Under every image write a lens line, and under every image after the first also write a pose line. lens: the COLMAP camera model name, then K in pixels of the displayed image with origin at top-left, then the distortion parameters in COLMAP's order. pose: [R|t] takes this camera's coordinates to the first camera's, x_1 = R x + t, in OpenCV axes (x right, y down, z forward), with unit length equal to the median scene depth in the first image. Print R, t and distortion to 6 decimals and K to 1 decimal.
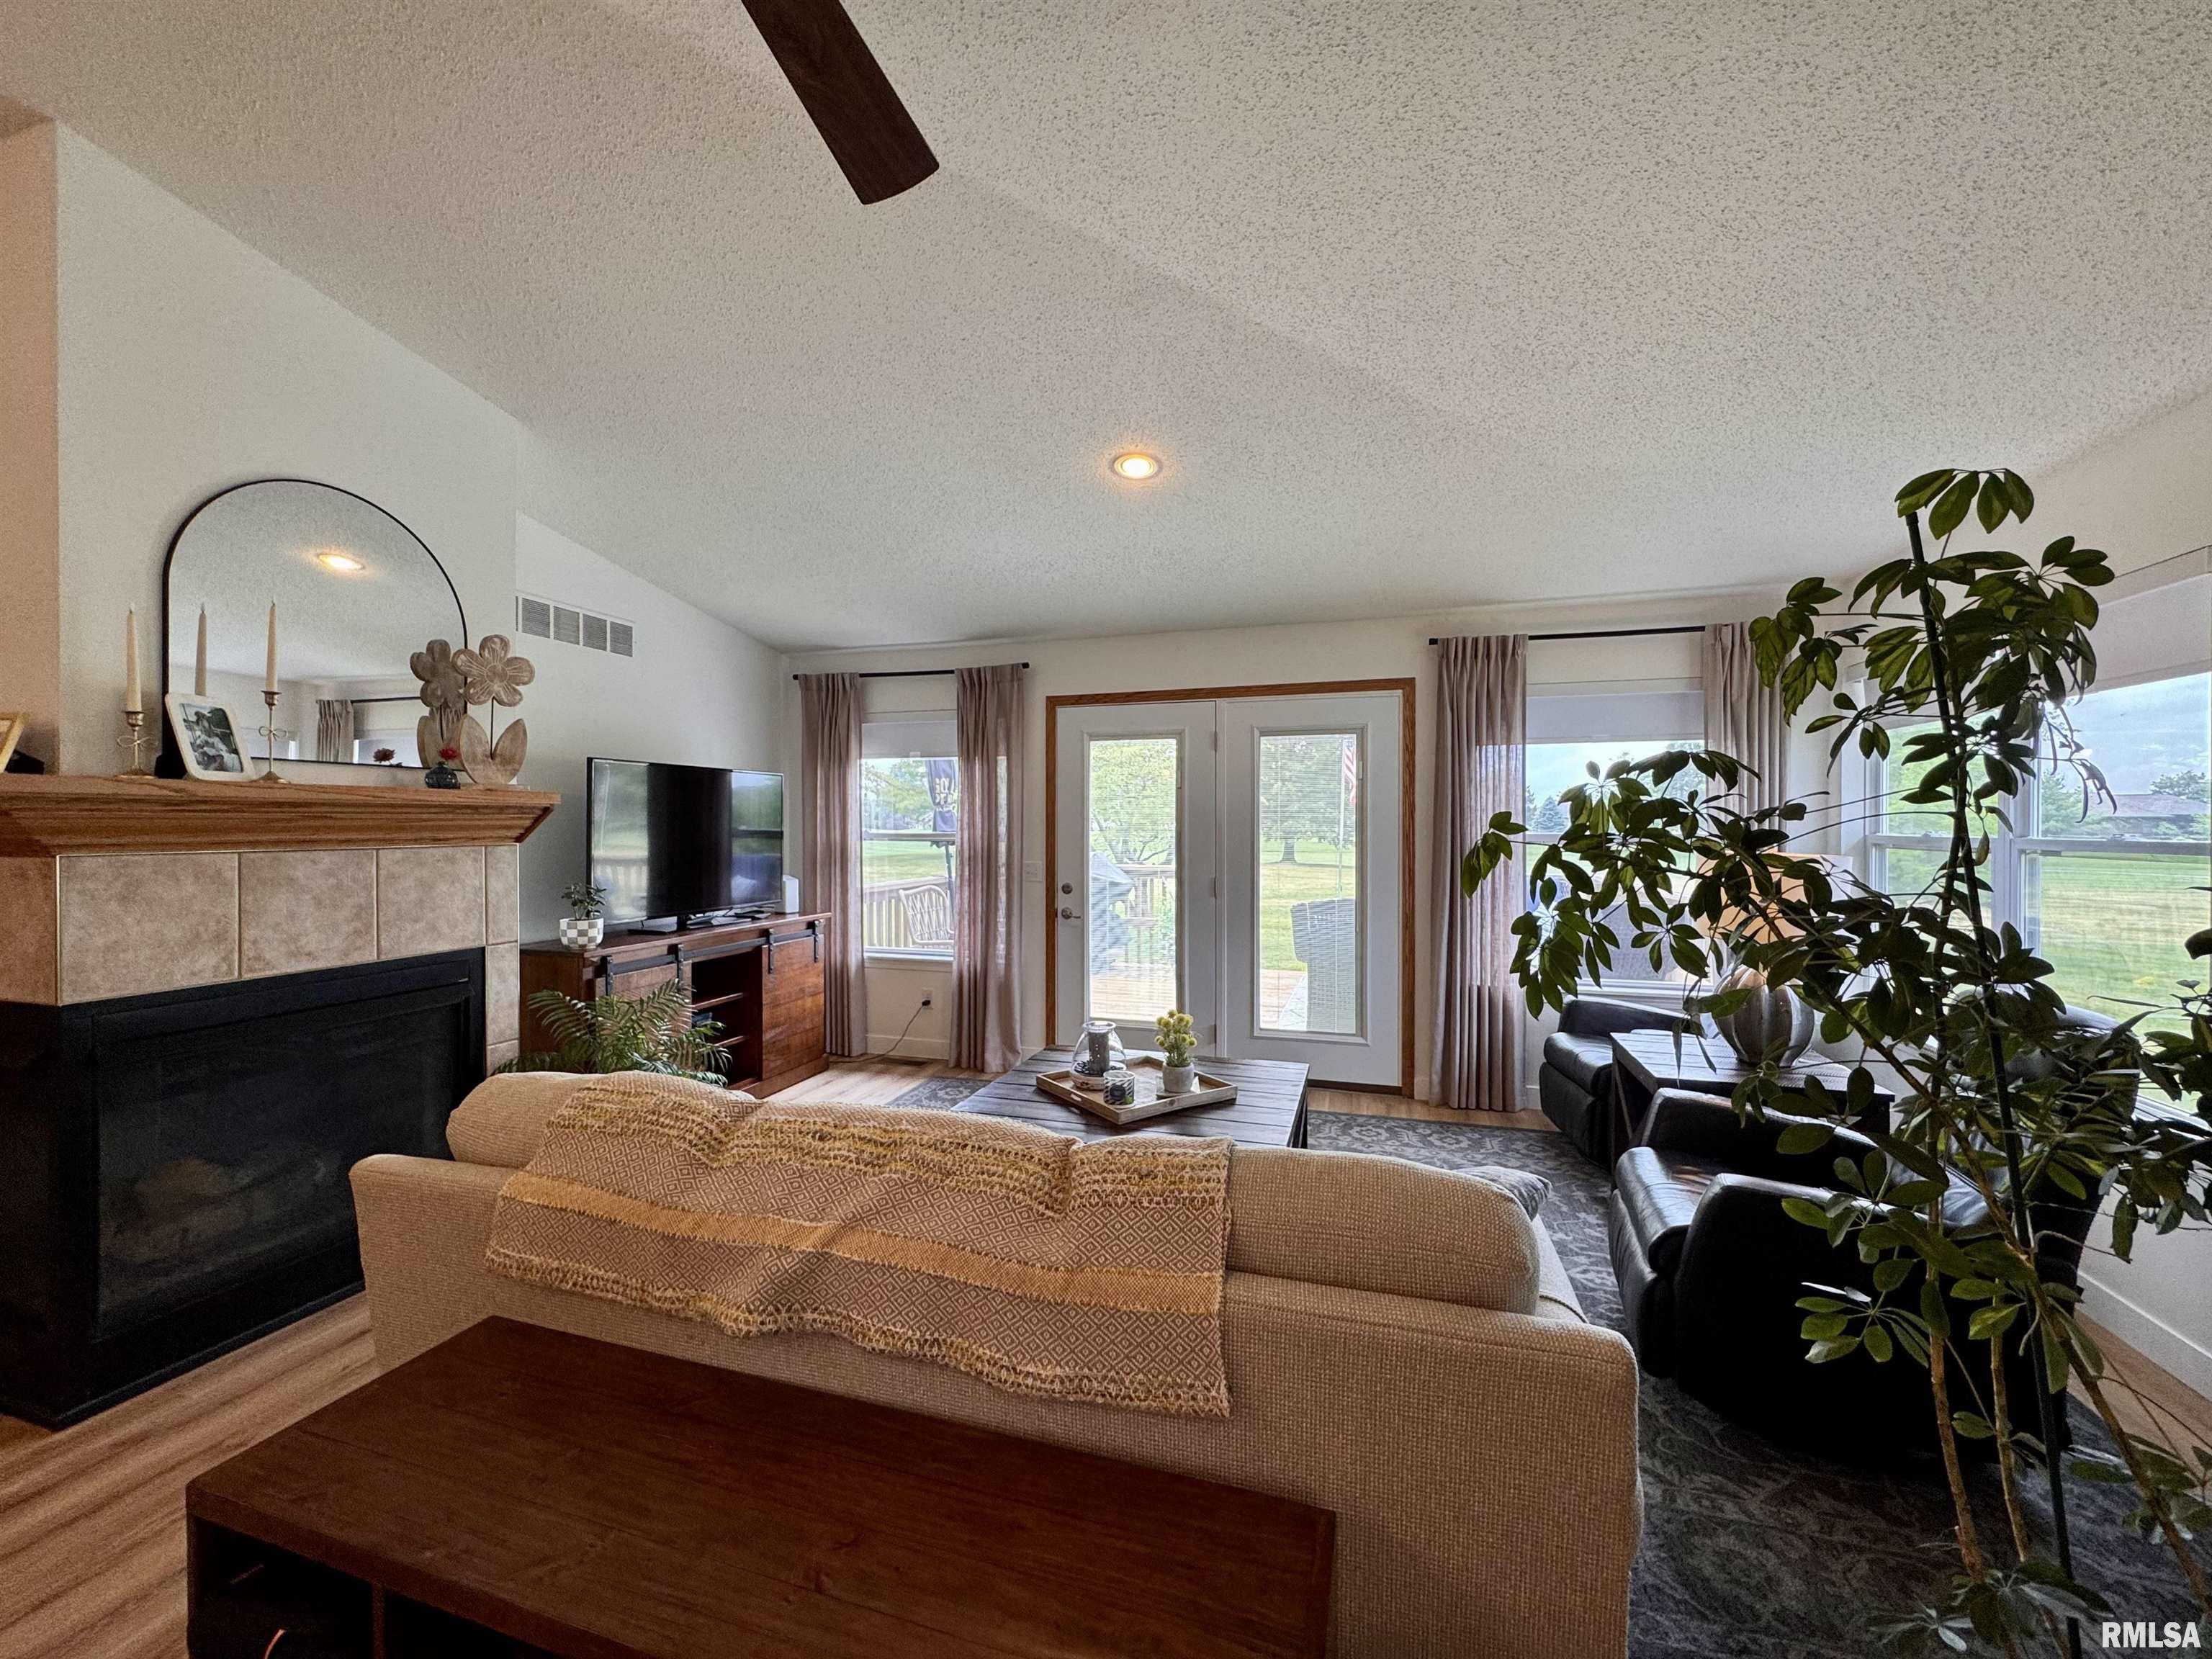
lens RADIAL K [[885.8, 0, 1103.8], [0, 885.8, 830.0], [0, 0, 1]] dist [-0.004649, 0.000830]
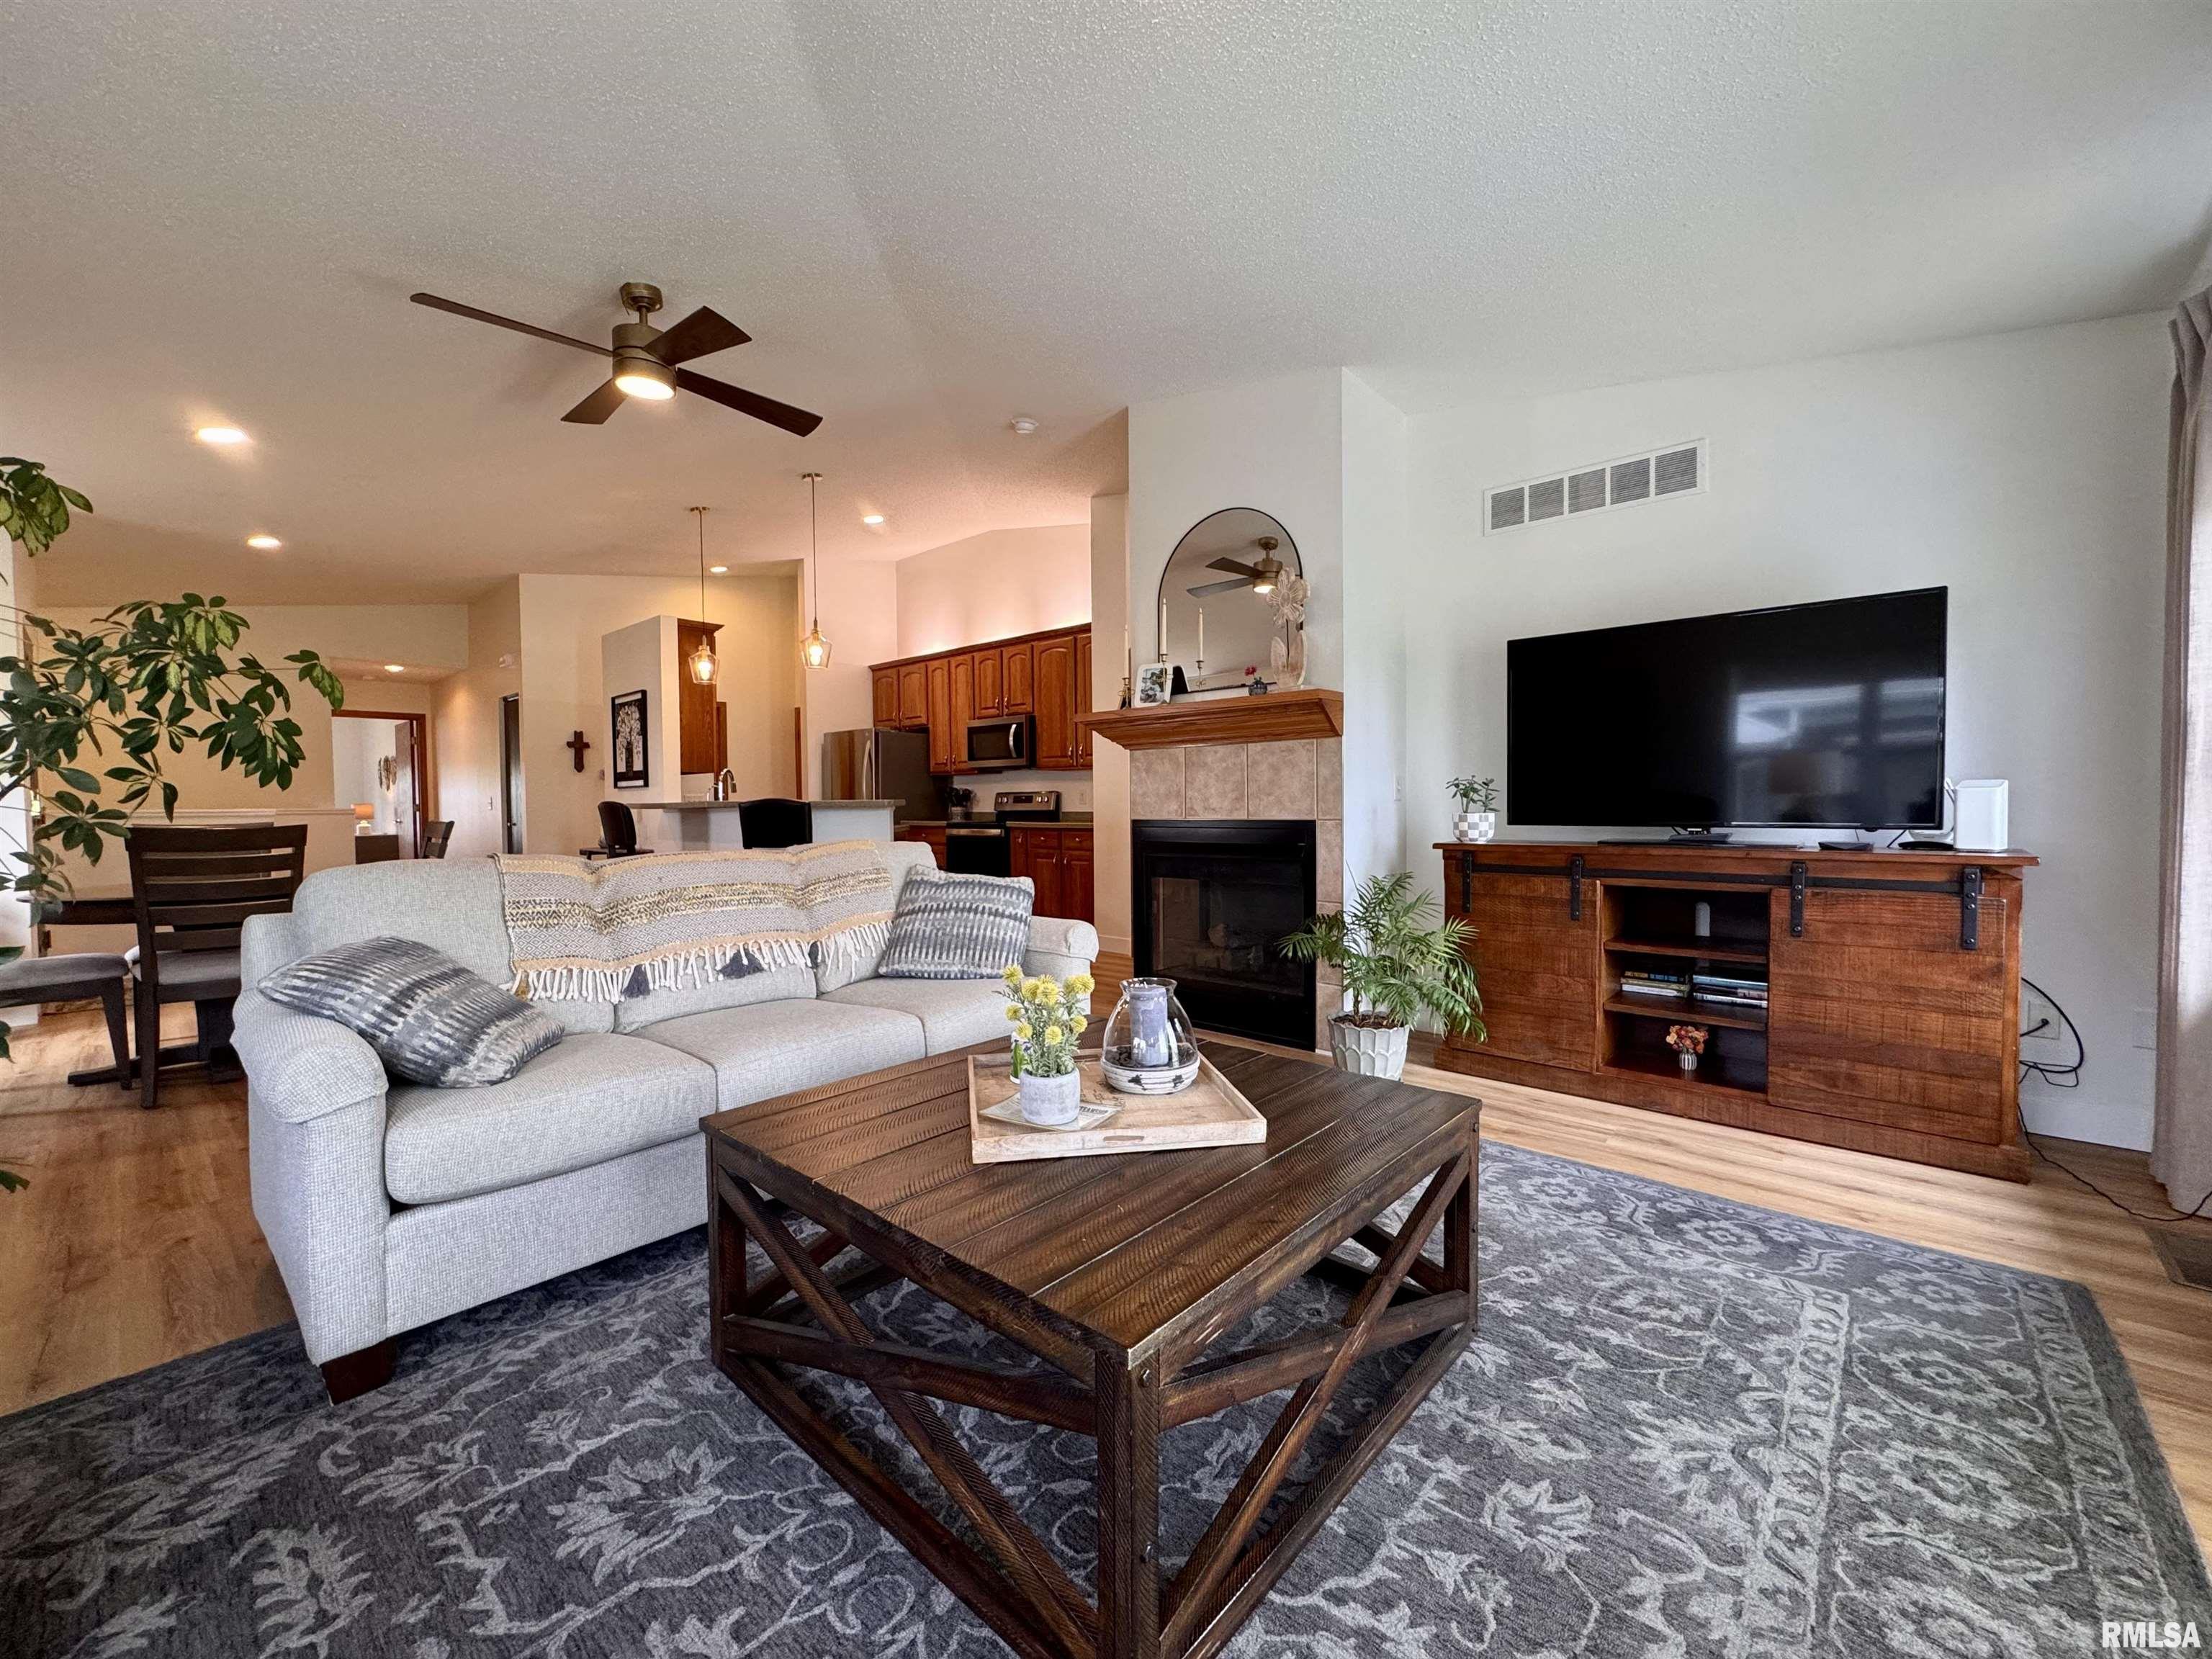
lens RADIAL K [[885.8, 0, 1104.5], [0, 885.8, 828.8], [0, 0, 1]] dist [-0.004649, 0.000830]
pose [[-0.422634, 0.029802, -0.905810, 0.394800], [0.003921, 0.999510, 0.031055, 0.075072], [0.906292, 0.009573, -0.422544, 0.907690]]
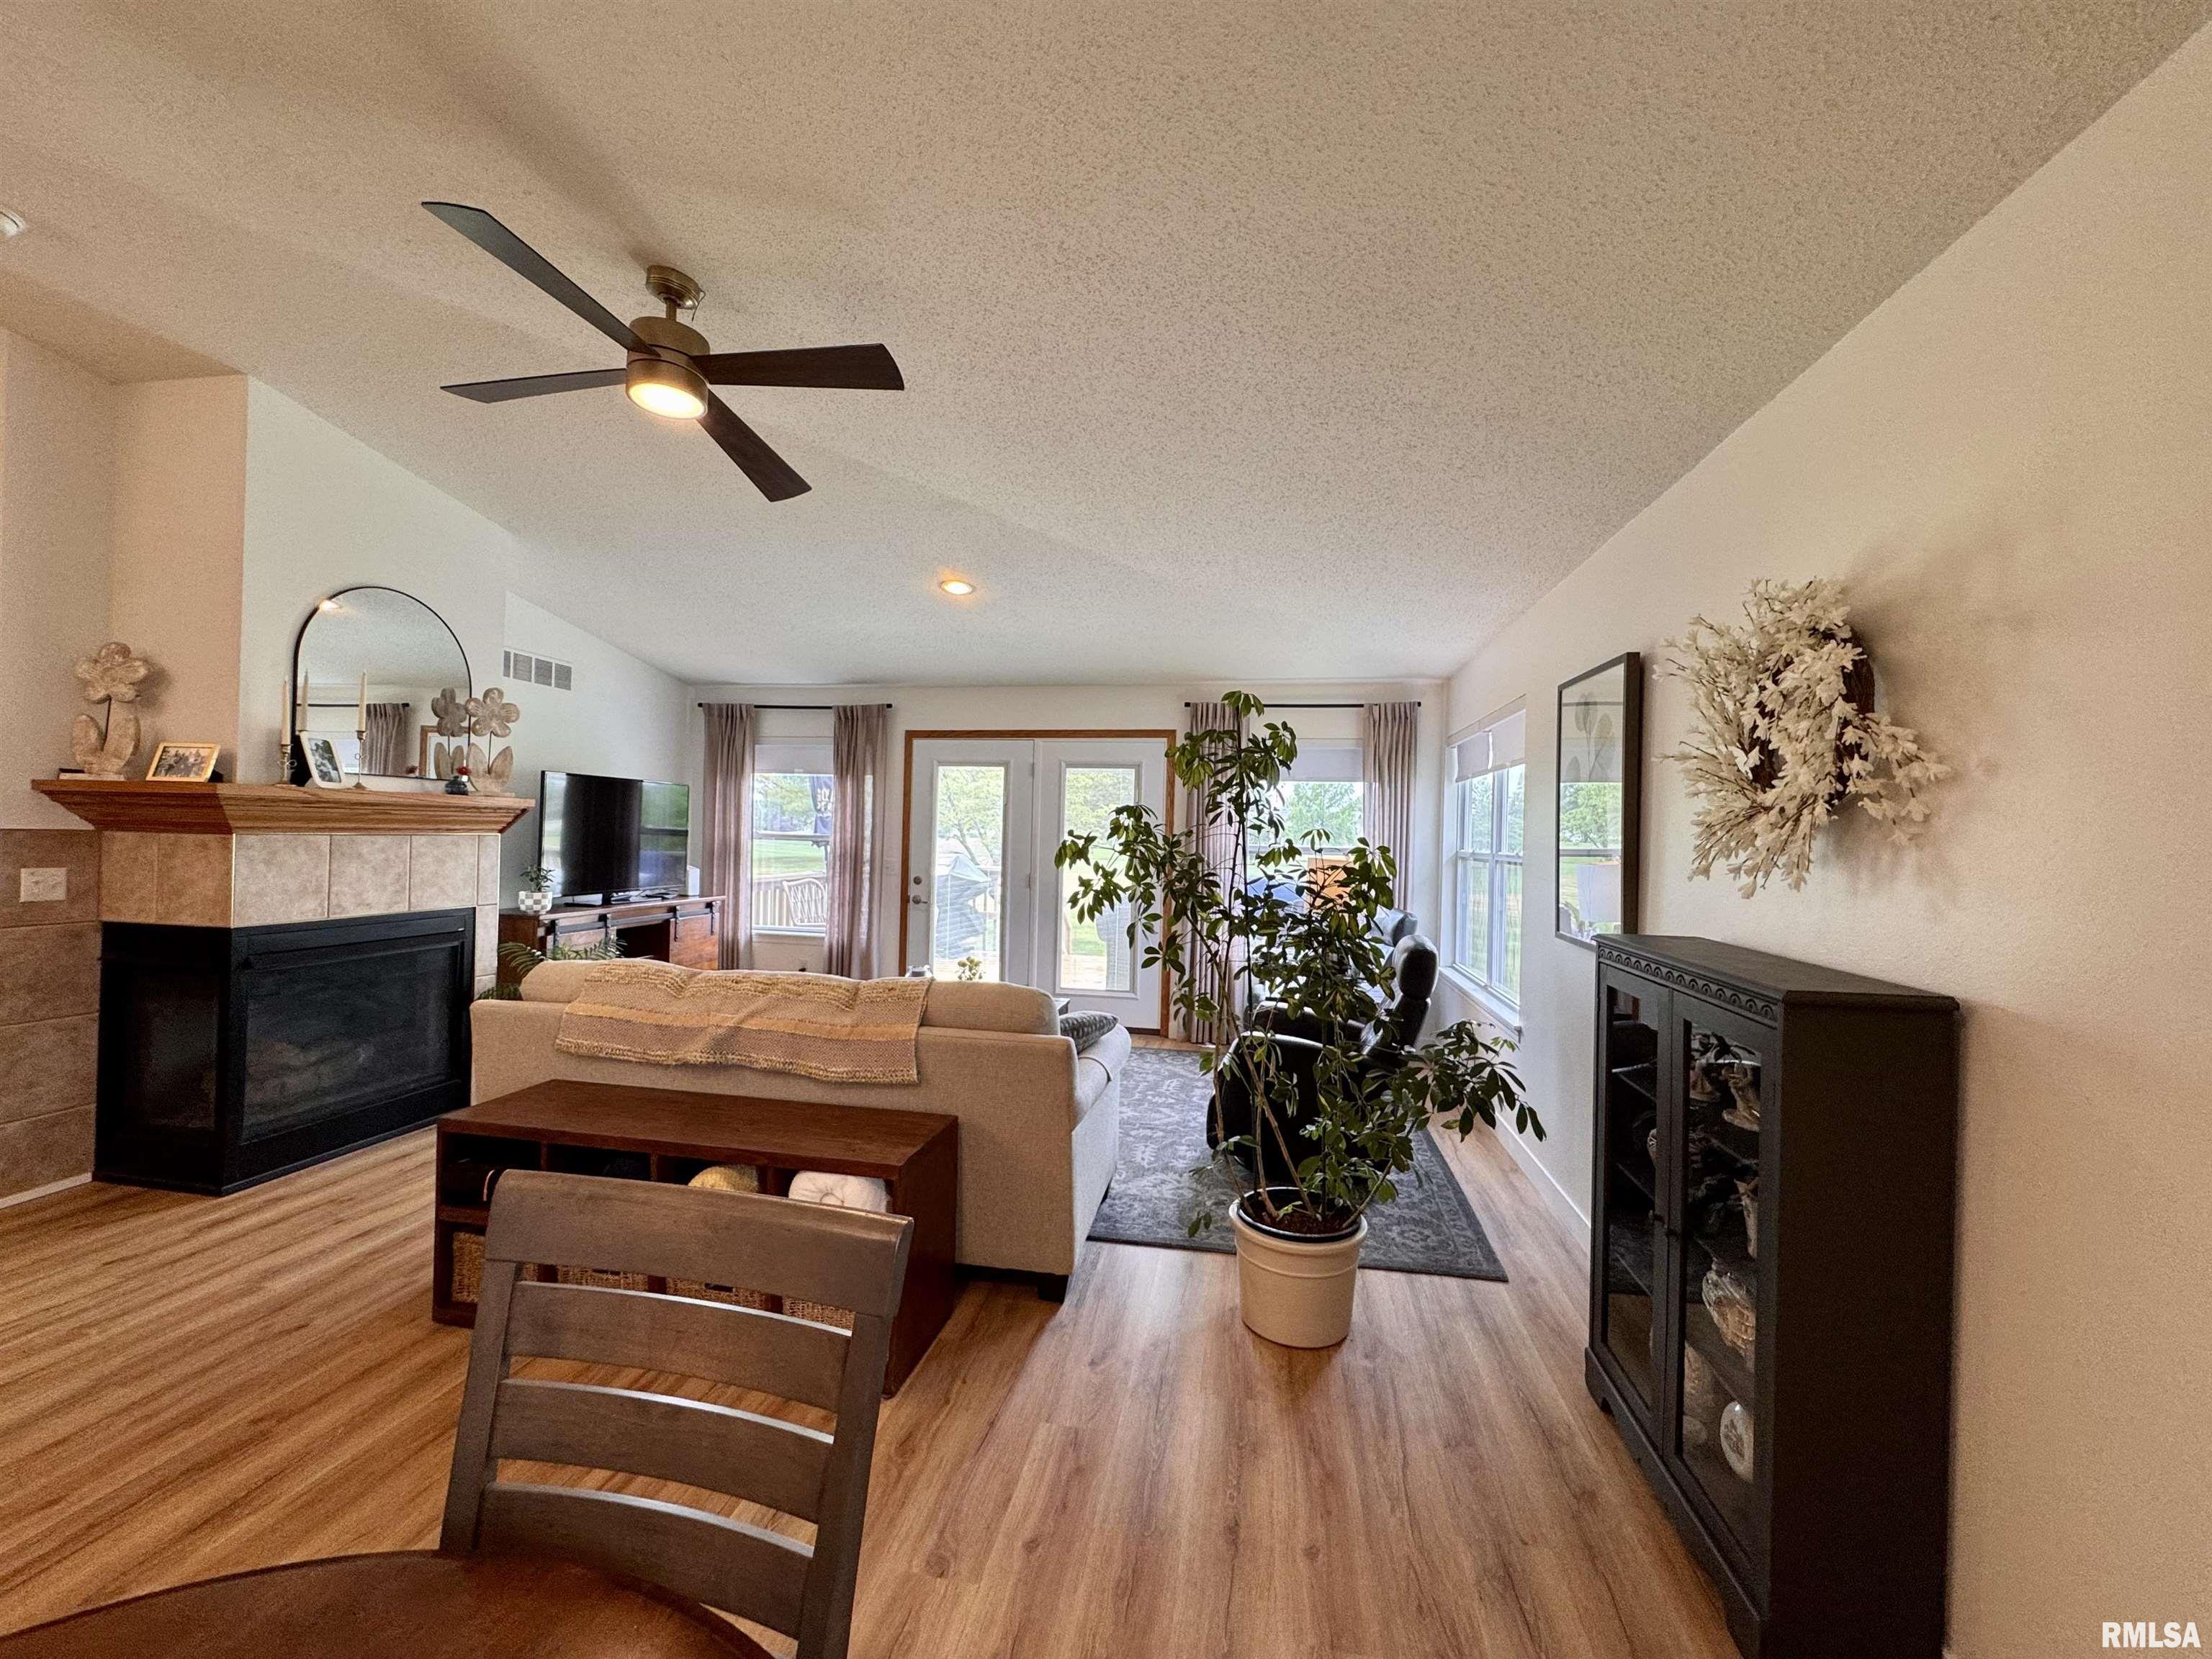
lens RADIAL K [[885.8, 0, 1103.2], [0, 885.8, 829.7], [0, 0, 1]] dist [-0.004649, 0.000830]
pose [[0.992917, 0.025075, 0.116136, 0.090514], [-0.023909, 0.999649, -0.011423, 0.001279], [-0.116382, 0.008565, 0.993168, -0.372563]]
